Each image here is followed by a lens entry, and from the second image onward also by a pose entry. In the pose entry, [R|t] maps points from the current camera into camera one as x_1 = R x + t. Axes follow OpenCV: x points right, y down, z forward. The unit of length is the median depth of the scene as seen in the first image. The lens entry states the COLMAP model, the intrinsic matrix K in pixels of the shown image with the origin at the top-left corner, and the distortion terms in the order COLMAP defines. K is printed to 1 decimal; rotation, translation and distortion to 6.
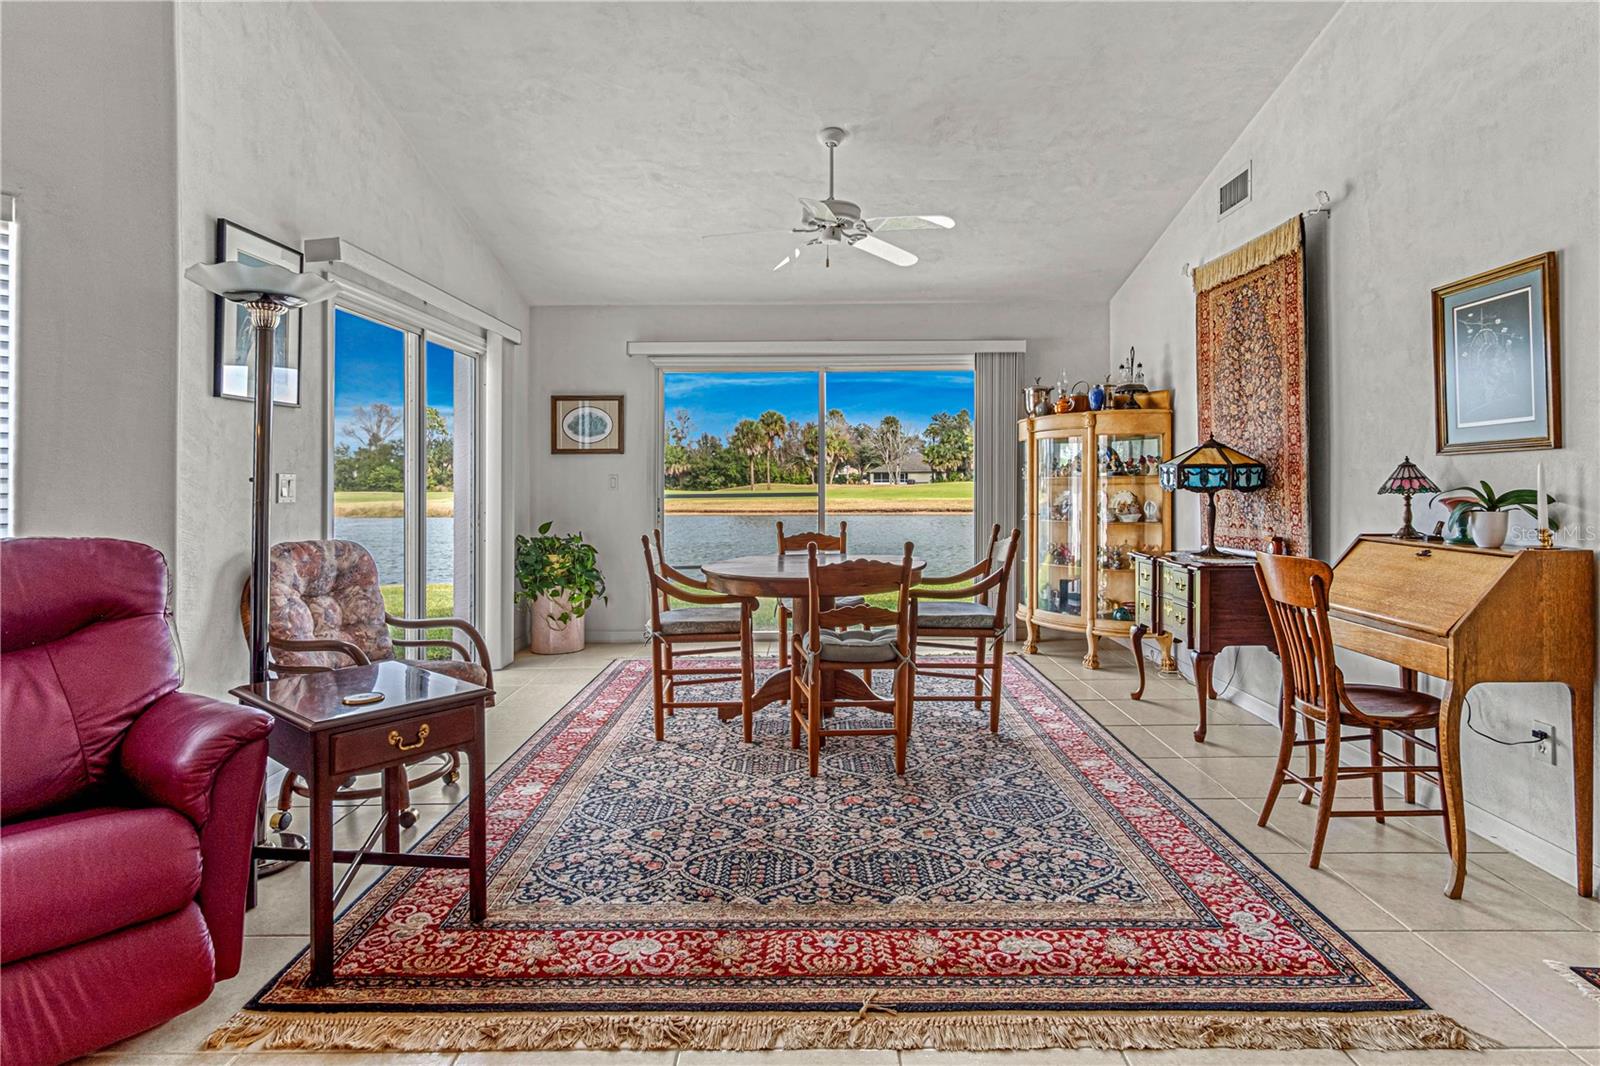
lens RADIAL K [[861.3, 0, 820.7], [0, 861.3, 484.1], [0, 0, 1]] dist [0.001108, 0.003473]
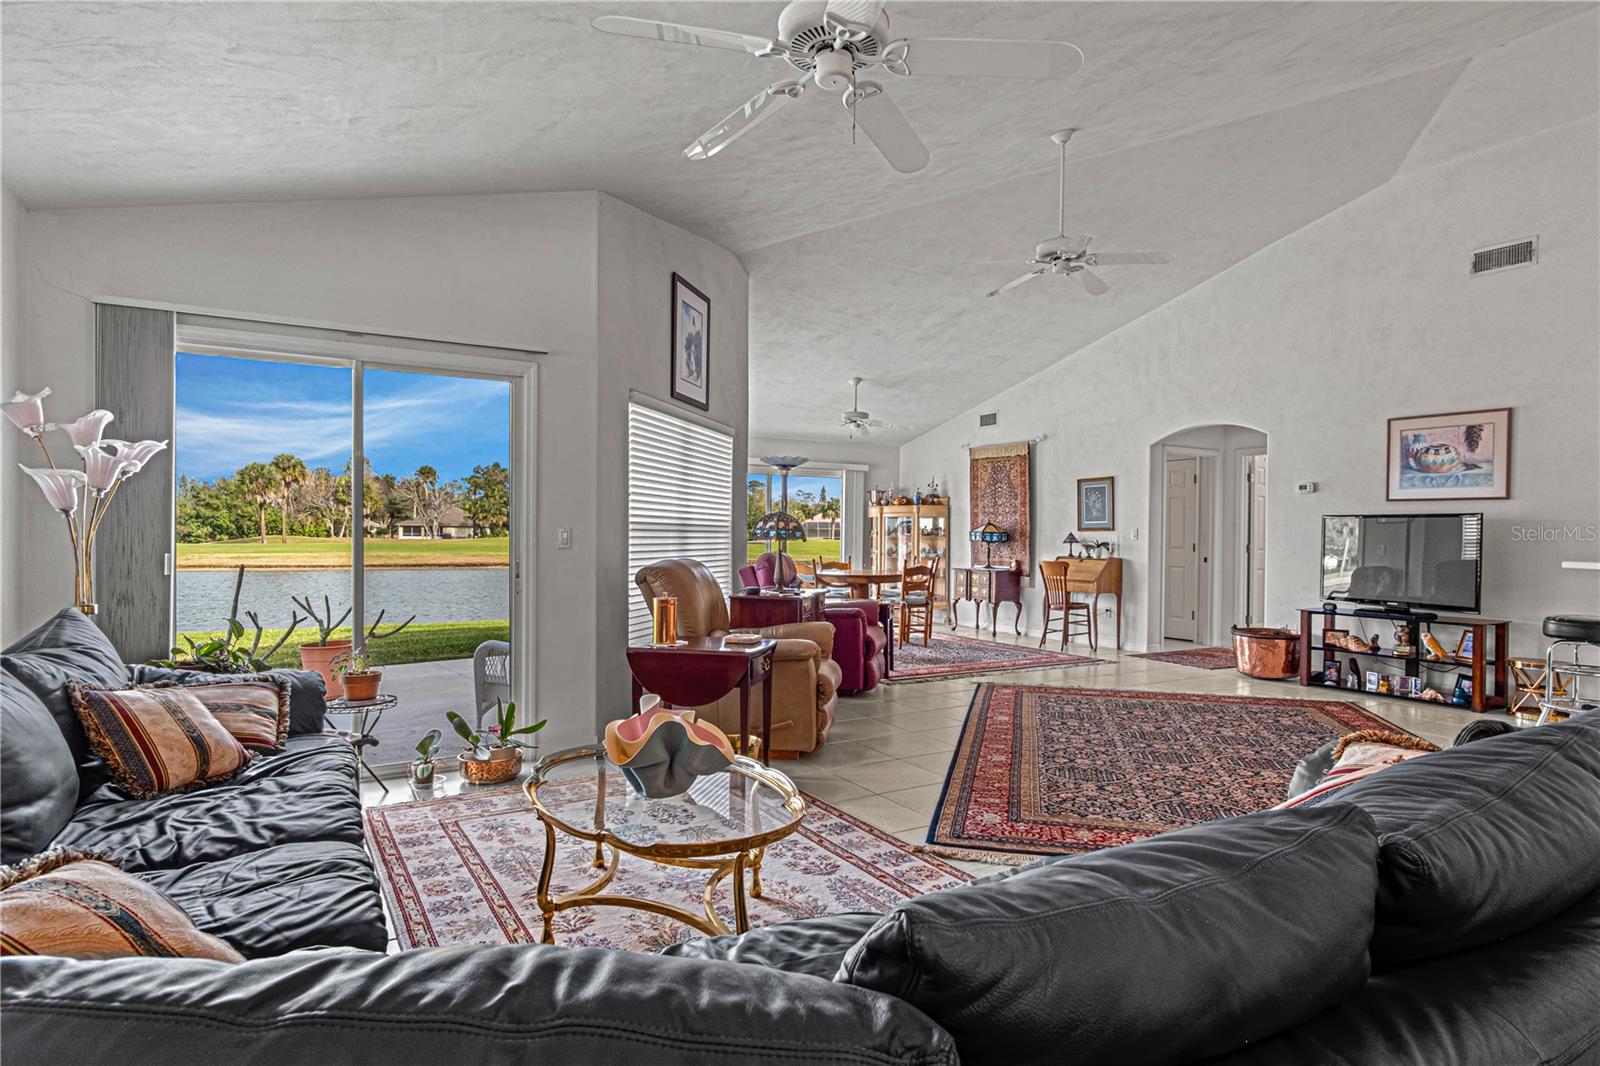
lens RADIAL K [[861.3, 0, 784.8], [0, 861.3, 562.6], [0, 0, 1]] dist [0.001108, 0.003473]
pose [[0.868782, -0.000427, 0.495195, -1.043055], [-0.012368, 0.999669, 0.022560, 0.013549], [-0.495041, -0.025725, 0.868489, -0.712616]]
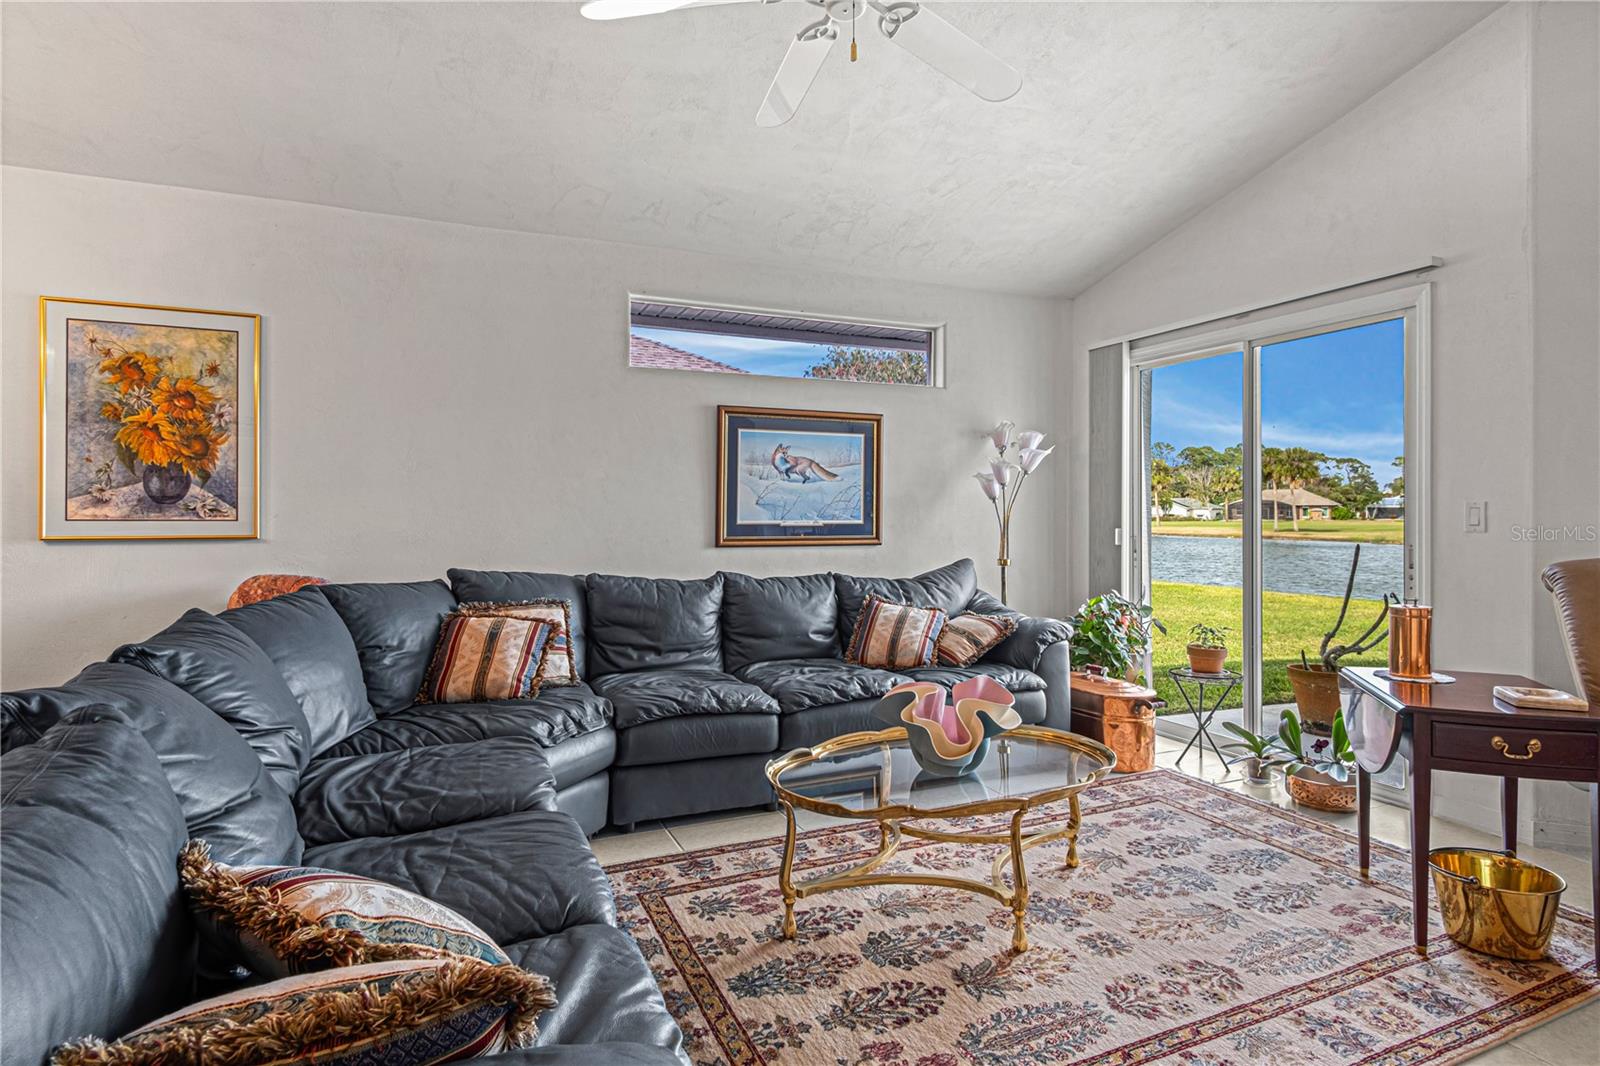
lens RADIAL K [[861.3, 0, 795.6], [0, 861.3, 508.9], [0, 0, 1]] dist [0.001108, 0.003473]
pose [[0.396941, 0.006473, -0.917821, -0.416143], [-0.010550, 0.999941, 0.002490, 0.008853], [0.917783, 0.008695, 0.396986, -0.529026]]
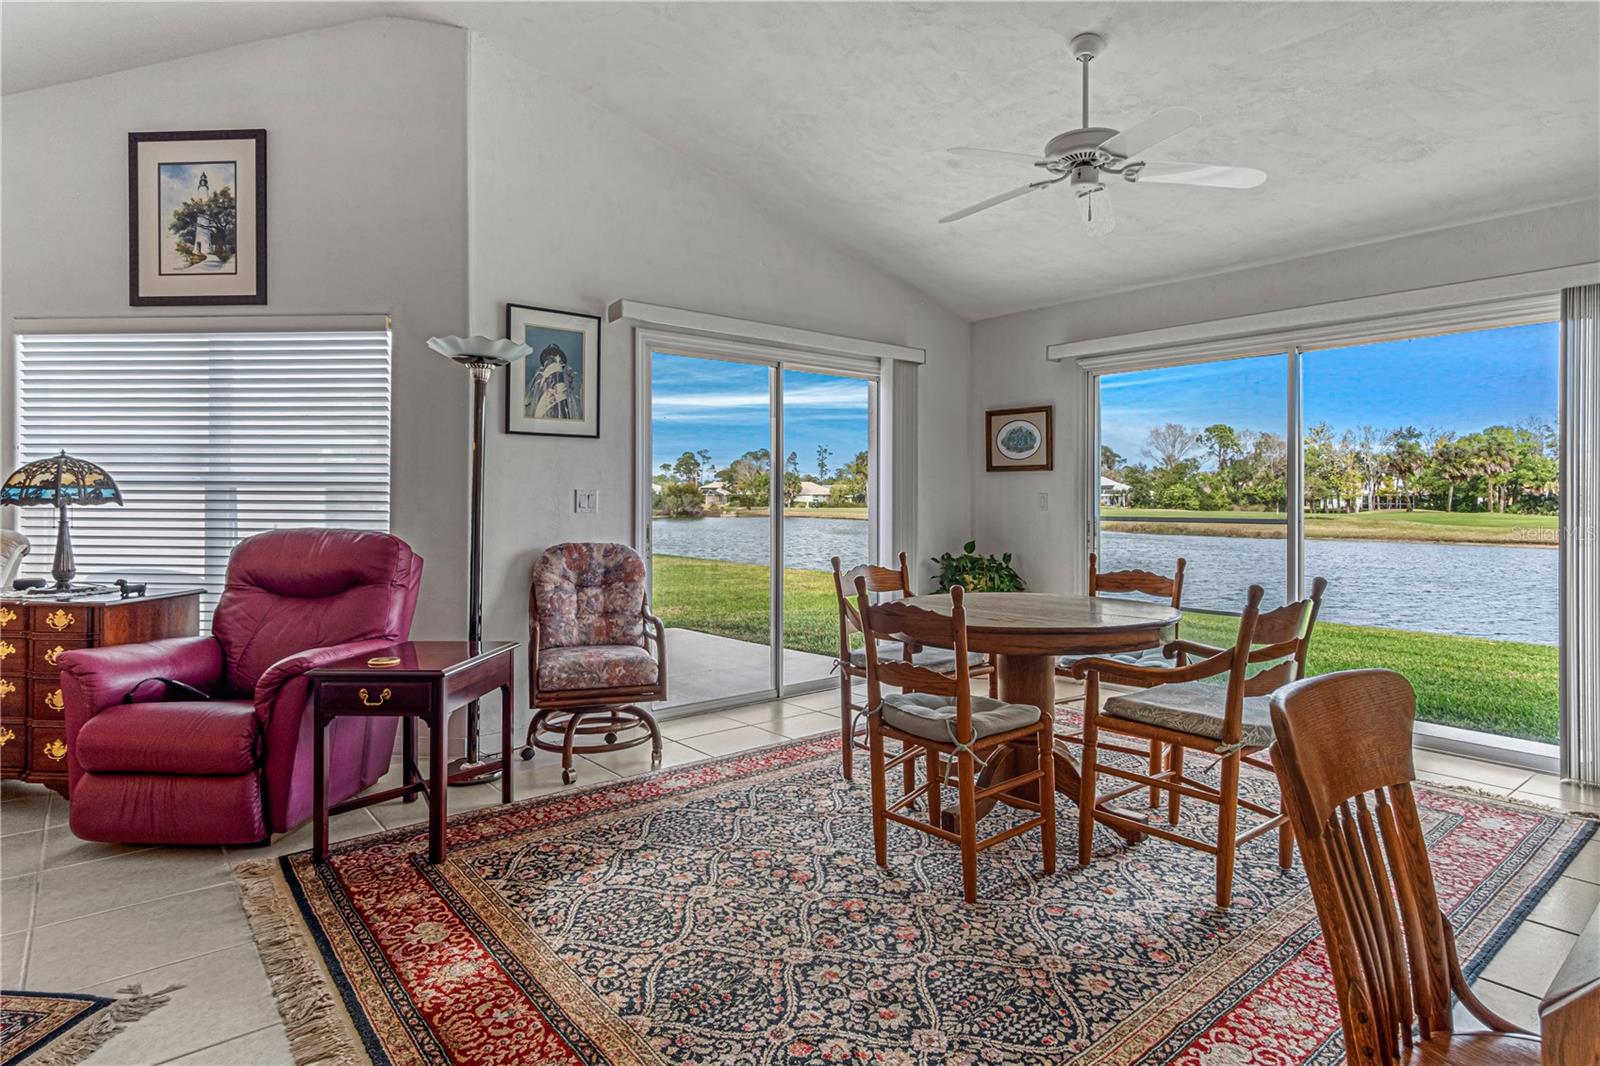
lens RADIAL K [[861.3, 0, 818.6], [0, 861.3, 504.0], [0, 0, 1]] dist [0.001108, 0.003473]
pose [[0.635584, 0.015966, -0.771867, 0.388486], [-0.014675, 0.999855, 0.008598, -0.004868], [0.771893, 0.005863, 0.635726, 0.291536]]
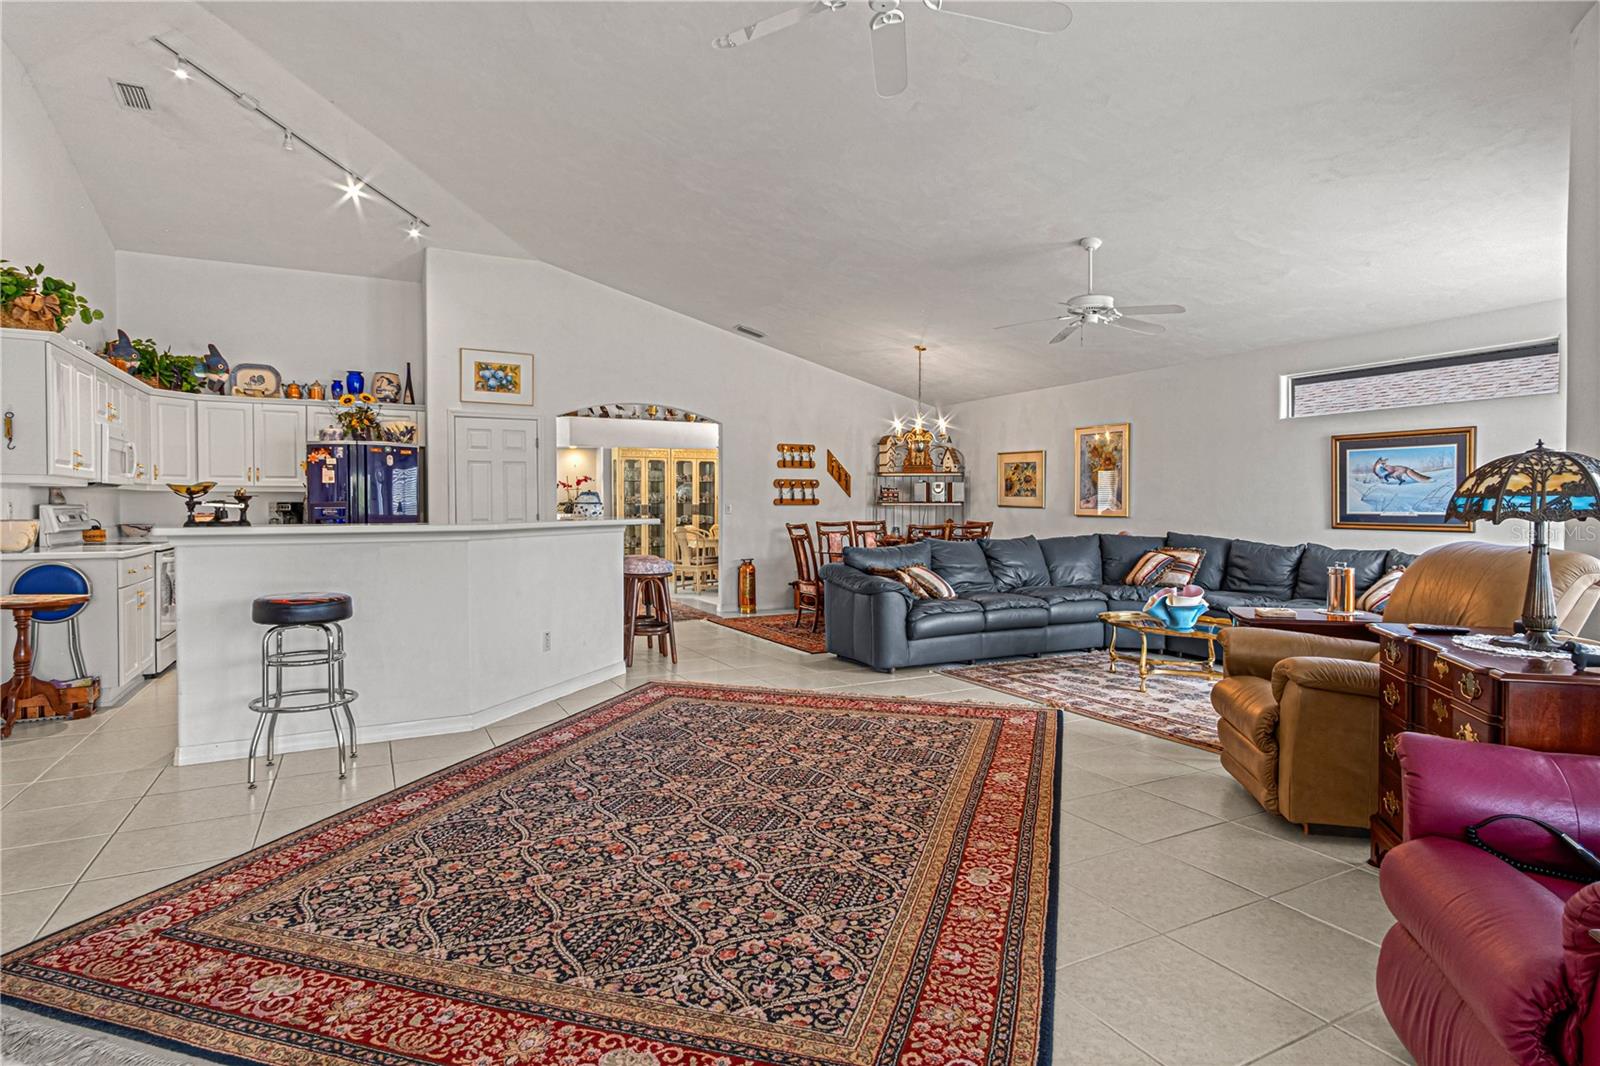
lens RADIAL K [[861.3, 0, 809.6], [0, 861.3, 527.5], [0, 0, 1]] dist [0.001108, 0.003473]
pose [[-0.890792, 0.022679, -0.453845, 0.058744], [0.006267, 0.999272, 0.037634, -0.005950], [0.454368, 0.030679, -0.890286, 0.515139]]
